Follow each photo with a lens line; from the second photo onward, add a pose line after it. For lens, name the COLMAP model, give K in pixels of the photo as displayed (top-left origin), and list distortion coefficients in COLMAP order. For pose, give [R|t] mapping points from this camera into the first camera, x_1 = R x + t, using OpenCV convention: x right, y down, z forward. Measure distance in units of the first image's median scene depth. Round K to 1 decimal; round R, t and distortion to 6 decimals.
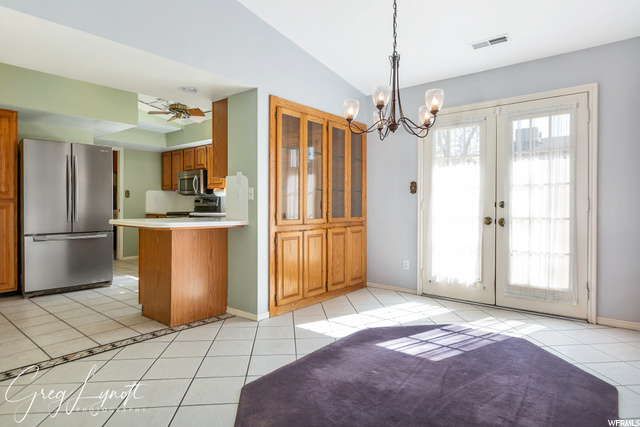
lens RADIAL K [[375.4, 0, 320.4], [0, 375.4, 209.1], [0, 0, 1]] dist [-0.005539, -0.001358]
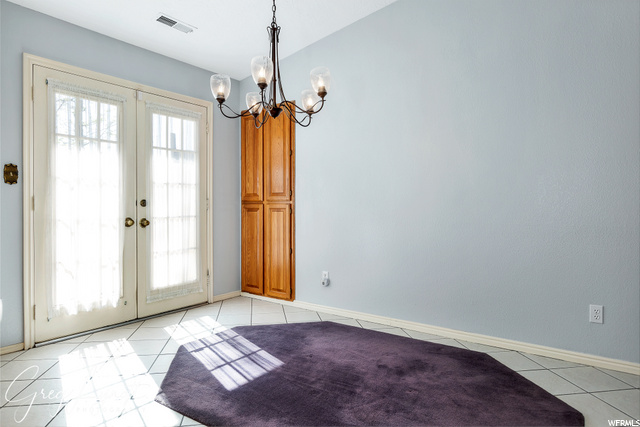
lens RADIAL K [[384.8, 0, 319.0], [0, 384.8, 212.5], [0, 0, 1]] dist [0.006350, 0.000643]
pose [[-0.047311, -0.016330, 0.998747, -0.467202], [0.012504, 0.999778, 0.016939, -0.000164], [-0.998802, 0.013289, -0.047096, 0.649234]]
